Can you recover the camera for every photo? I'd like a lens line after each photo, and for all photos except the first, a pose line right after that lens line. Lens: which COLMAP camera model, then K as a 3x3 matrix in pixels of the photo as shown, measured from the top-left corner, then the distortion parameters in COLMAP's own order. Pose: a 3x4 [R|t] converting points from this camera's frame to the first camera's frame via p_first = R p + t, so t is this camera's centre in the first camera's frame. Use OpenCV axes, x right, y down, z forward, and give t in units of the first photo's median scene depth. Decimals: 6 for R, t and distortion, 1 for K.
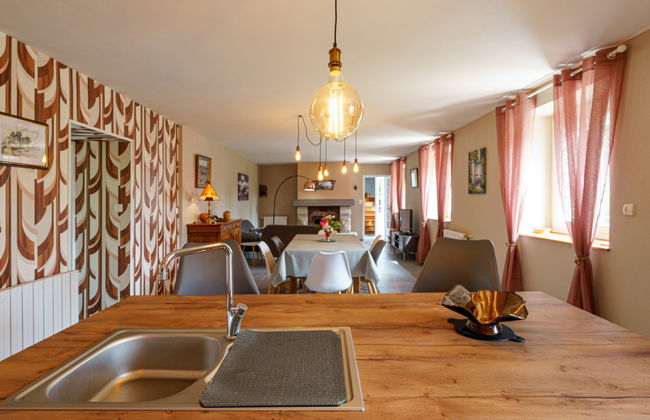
lens RADIAL K [[317.3, 0, 323.2], [0, 317.3, 198.3], [0, 0, 1]] dist [0.013891, 0.000143]
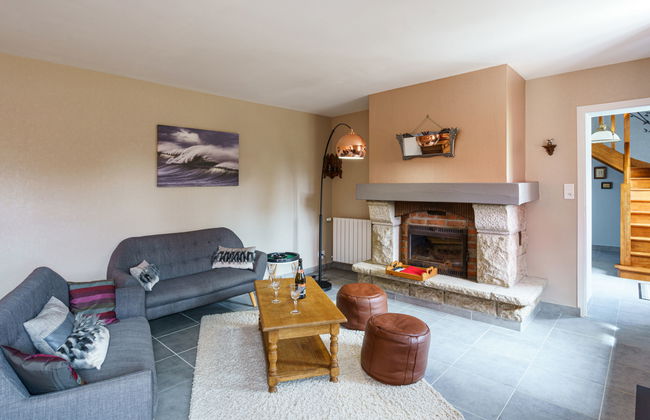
lens RADIAL K [[346.8, 0, 324.9], [0, 346.8, 182.7], [0, 0, 1]] dist [-0.001069, 0.000050]
pose [[0.742839, 0.000732, -0.669470, 0.286764], [0.003901, 0.999978, 0.005422, -0.000873], [0.669459, -0.006639, 0.742819, 0.981721]]
